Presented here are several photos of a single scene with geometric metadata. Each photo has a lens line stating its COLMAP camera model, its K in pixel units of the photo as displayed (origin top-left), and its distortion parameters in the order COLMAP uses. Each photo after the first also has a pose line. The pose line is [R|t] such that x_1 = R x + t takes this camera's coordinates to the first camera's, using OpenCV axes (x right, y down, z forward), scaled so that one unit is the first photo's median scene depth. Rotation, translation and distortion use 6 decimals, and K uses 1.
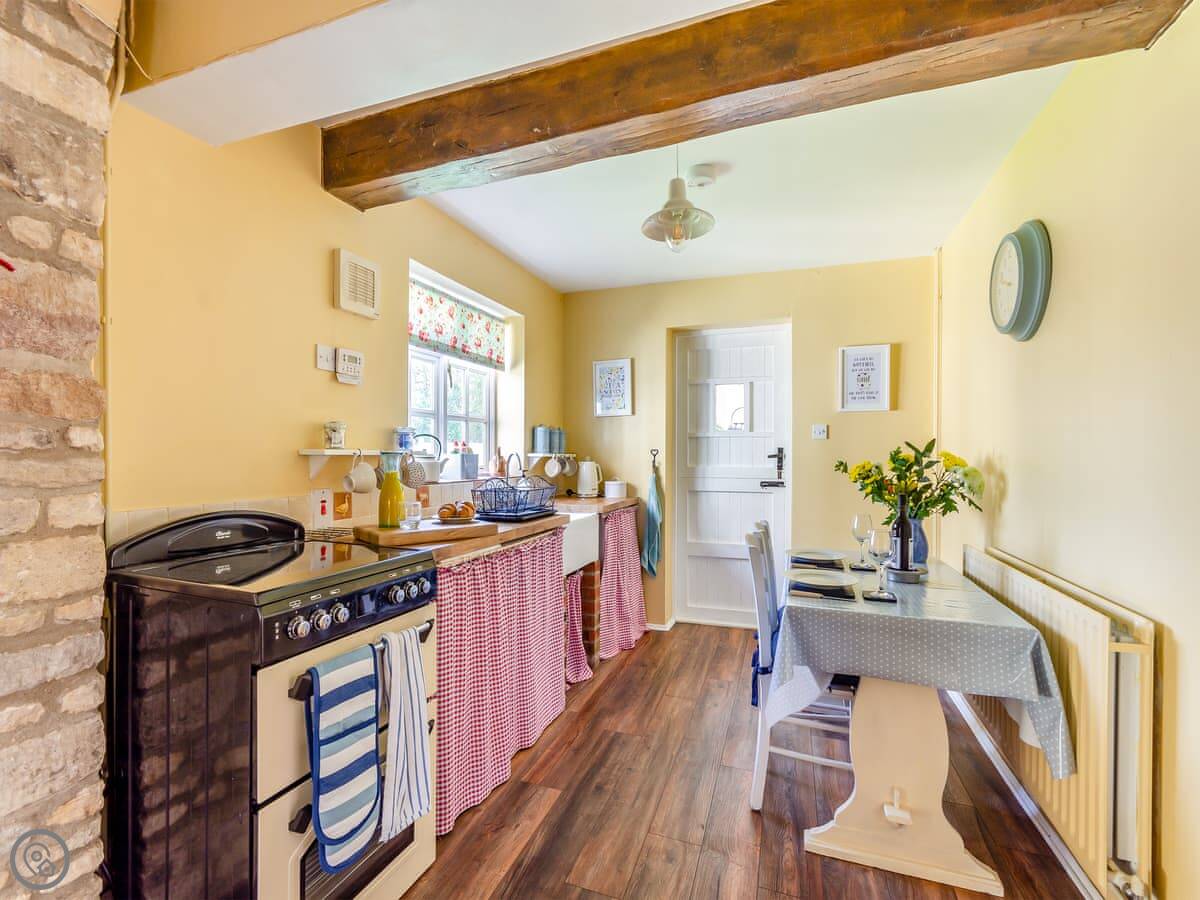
lens RADIAL K [[540.7, 0, 594.8], [0, 540.7, 457.1], [0, 0, 1]] dist [0.006235, 0.001511]
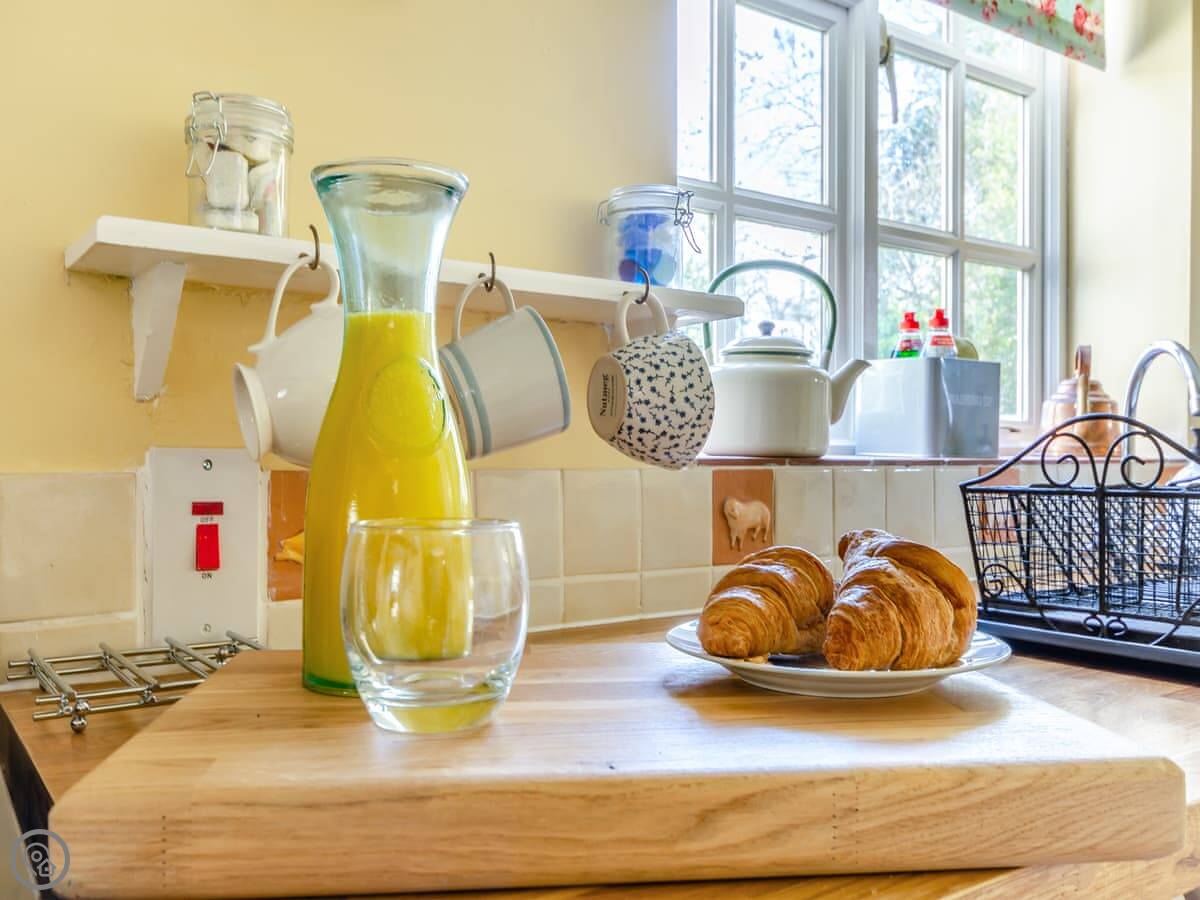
lens RADIAL K [[1009.1, 0, 598.9], [0, 1009.1, 452.0], [0, 0, 1]] dist [-0.010539, 0.013572]
pose [[0.828896, -0.002978, -0.559395, -0.111223], [-0.004450, 0.999919, -0.011917, 0.044412], [0.559385, 0.012367, 0.828816, 0.521342]]
